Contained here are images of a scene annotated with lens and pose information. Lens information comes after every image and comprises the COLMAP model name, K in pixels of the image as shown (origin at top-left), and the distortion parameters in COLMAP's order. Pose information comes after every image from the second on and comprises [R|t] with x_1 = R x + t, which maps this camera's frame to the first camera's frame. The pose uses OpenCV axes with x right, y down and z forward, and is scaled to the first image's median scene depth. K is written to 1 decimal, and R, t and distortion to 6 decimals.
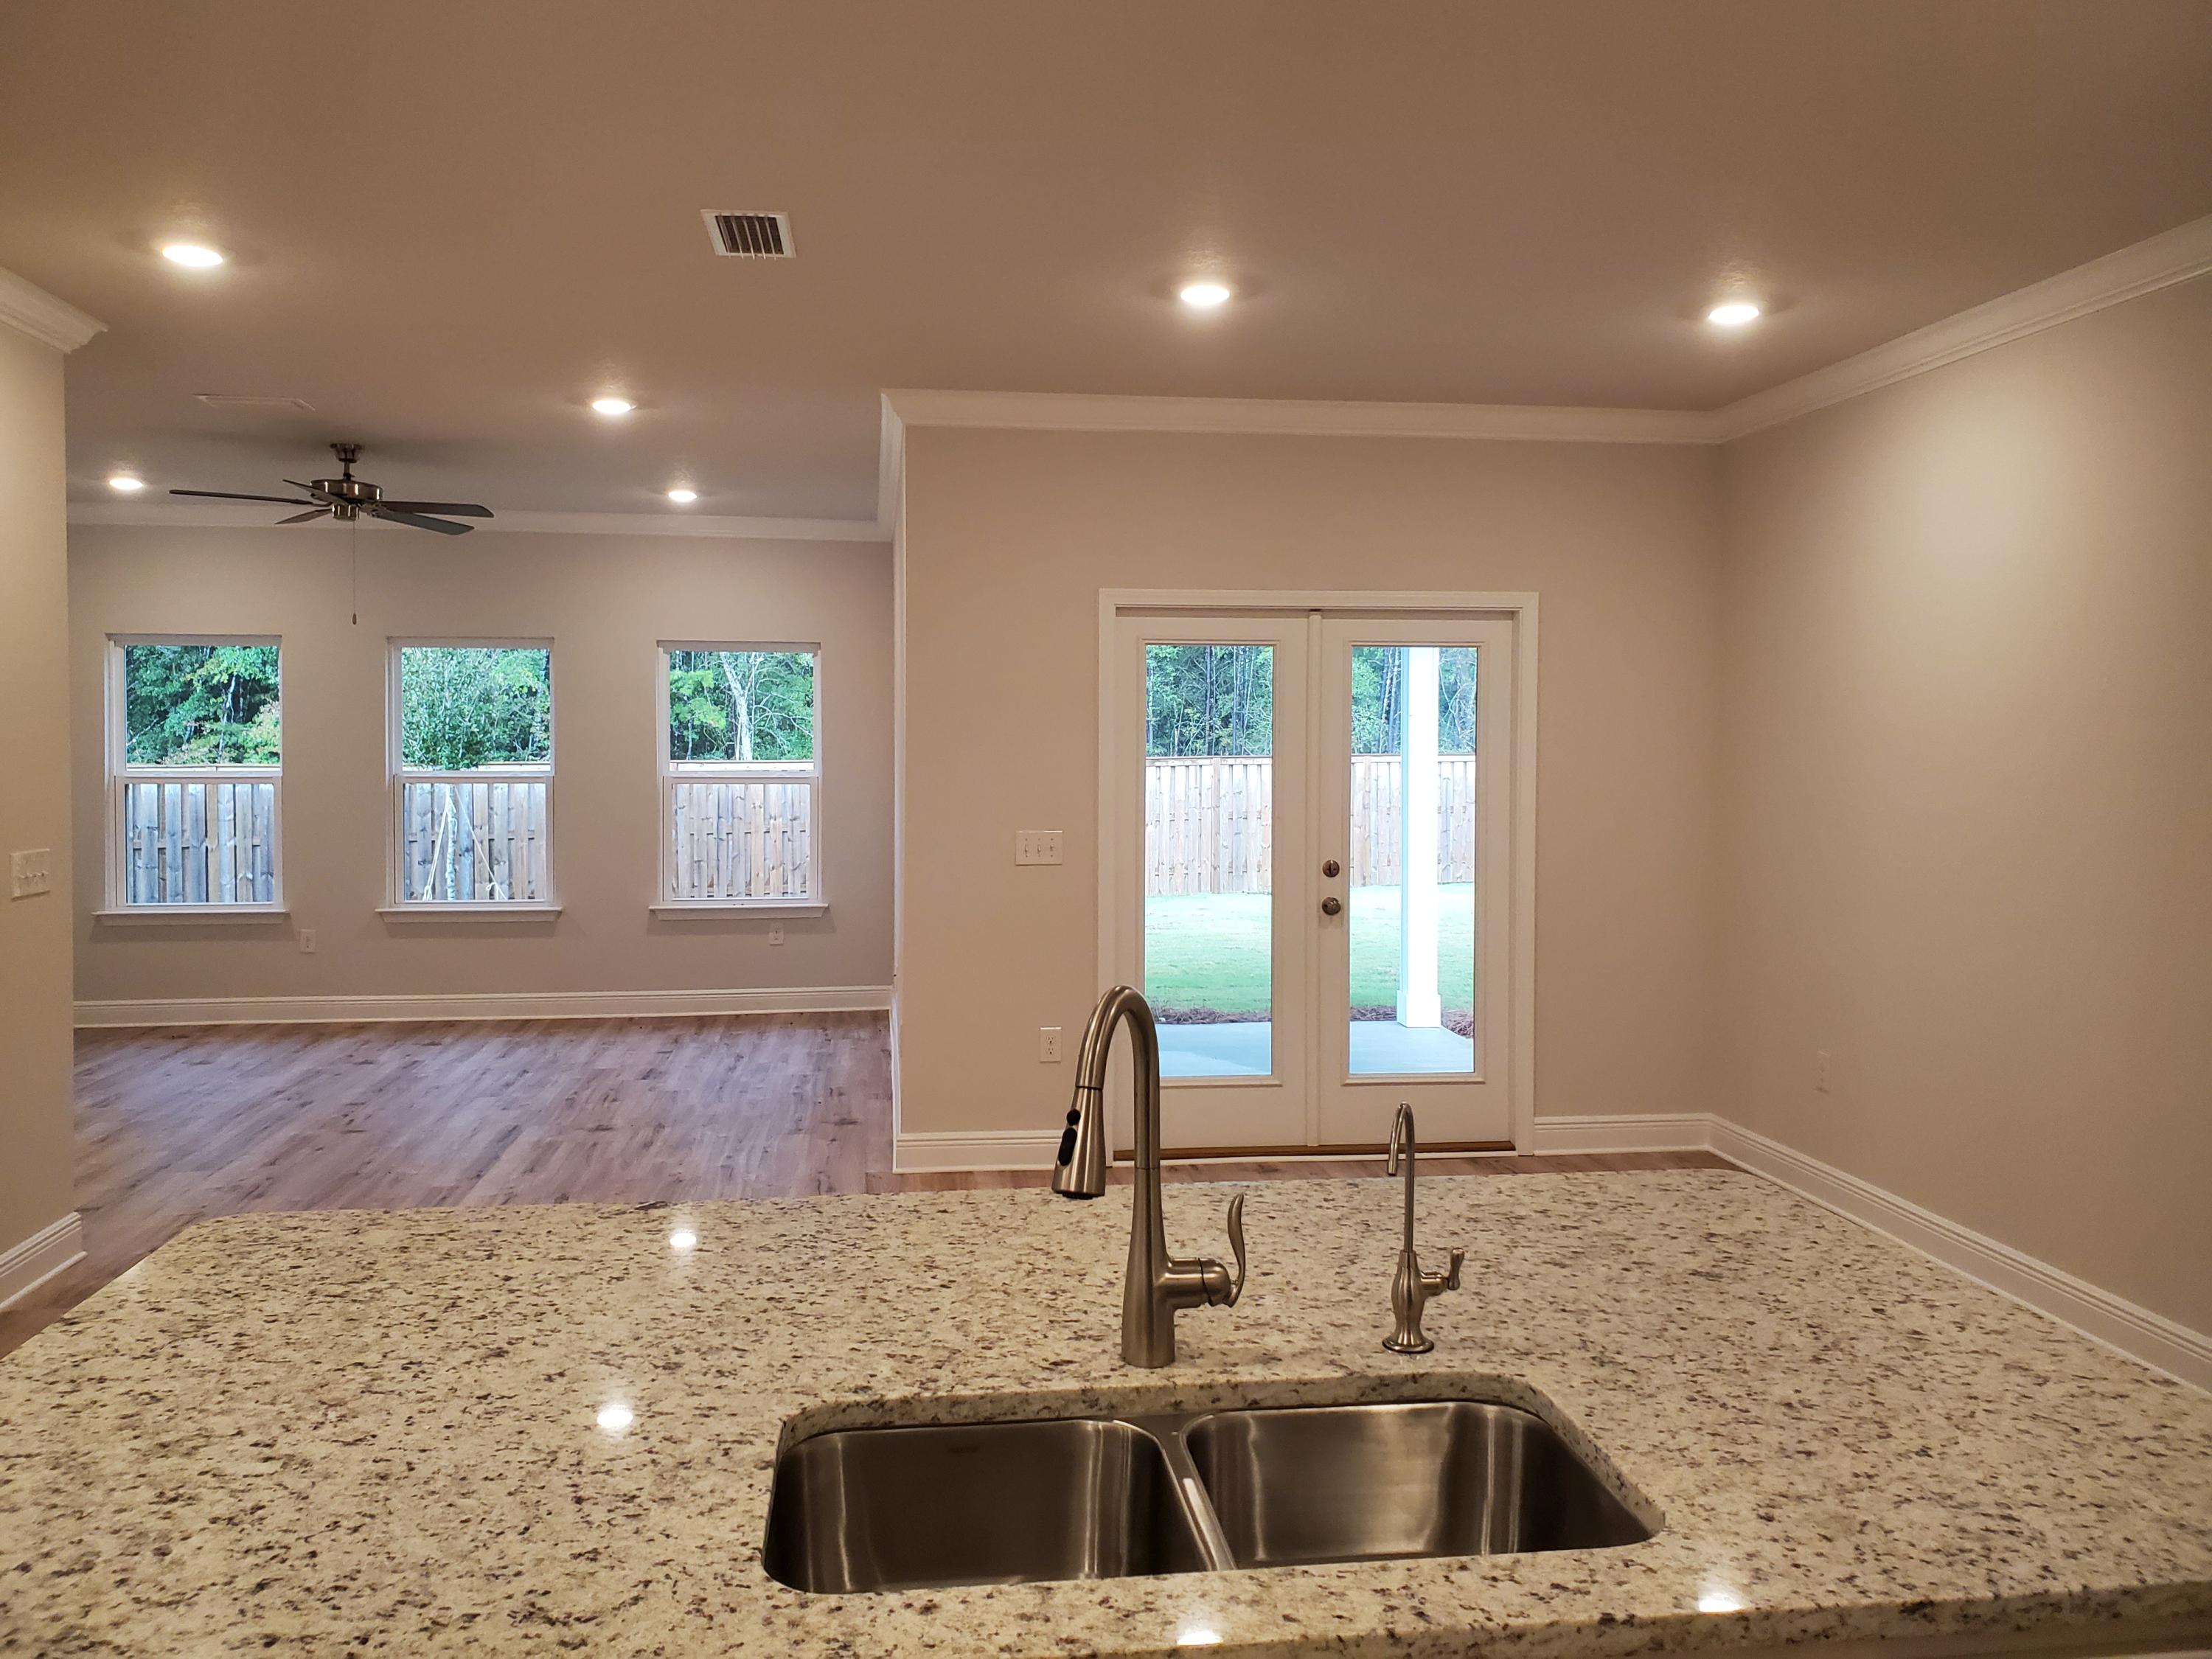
lens RADIAL K [[1749.7, 0, 1160.0], [0, 1749.7, 804.4], [0, 0, 1]] dist [0.011880, -0.022684]
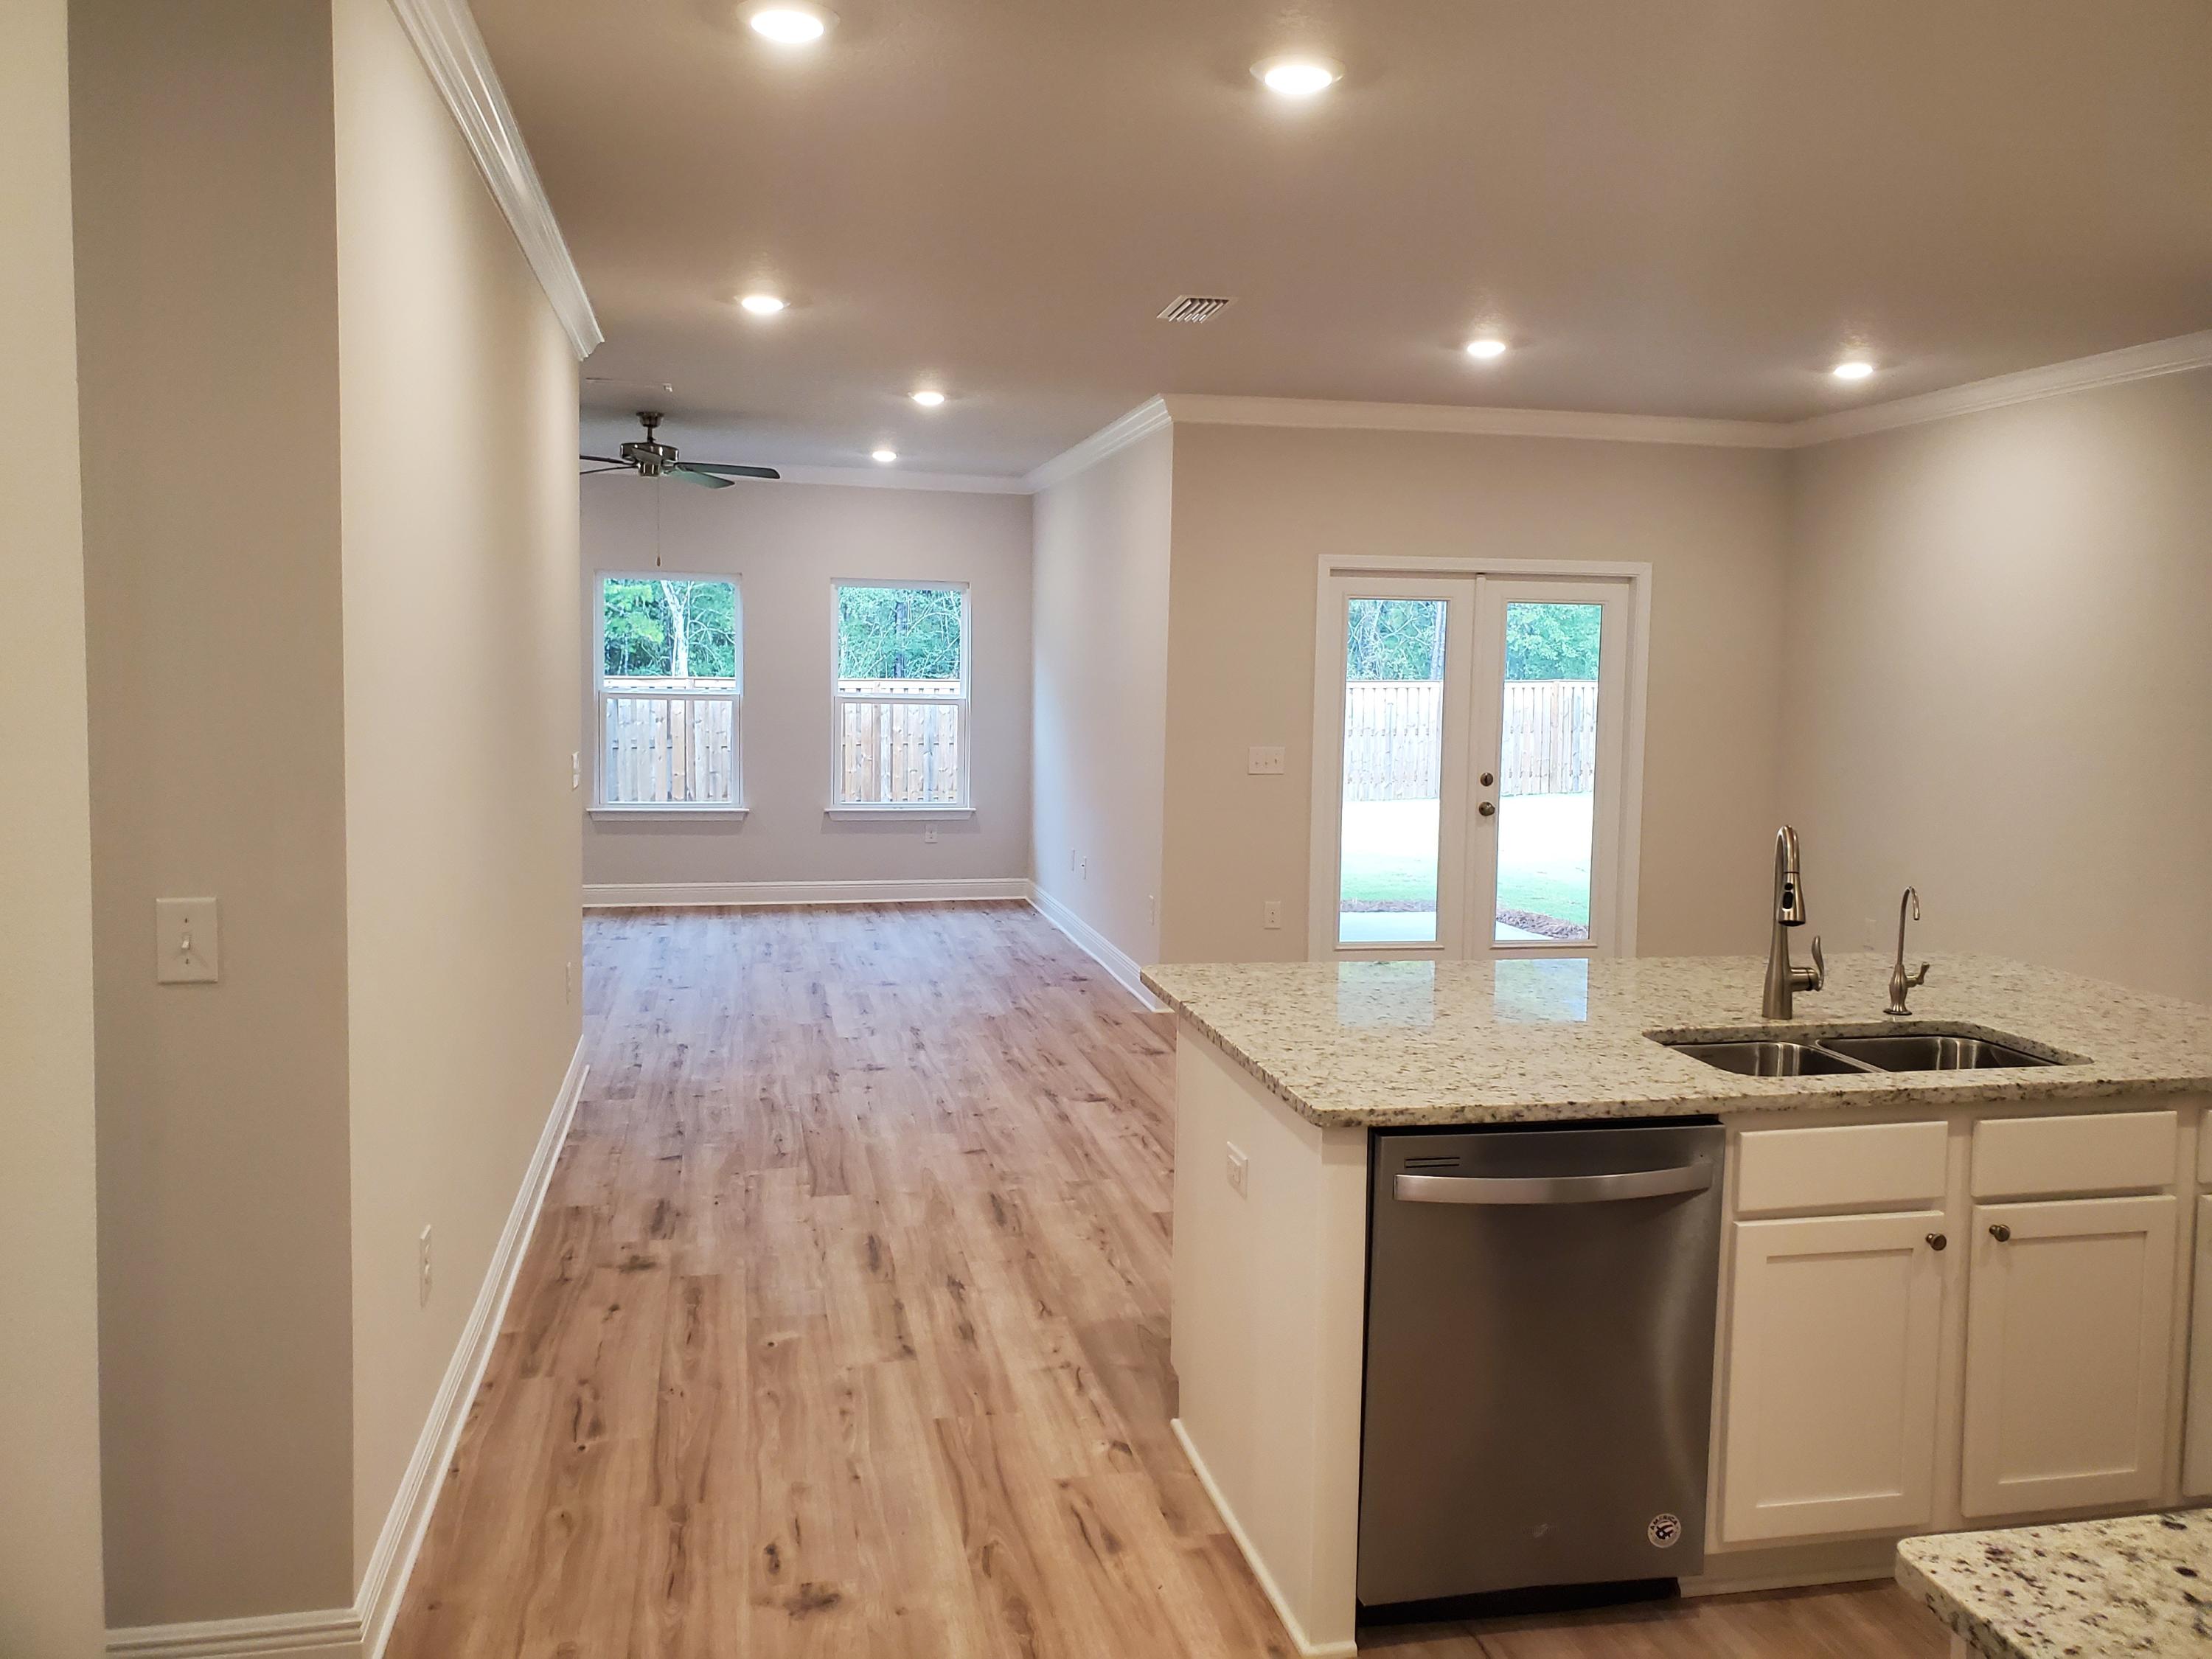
lens RADIAL K [[1749.7, 0, 1176.2], [0, 1749.7, 808.4], [0, 0, 1]] dist [0.011880, -0.022684]
pose [[0.995822, 0.007996, 0.090960, -0.239432], [-0.012392, 0.998777, 0.047862, 0.000341], [-0.090467, -0.048789, 0.994704, -0.242217]]
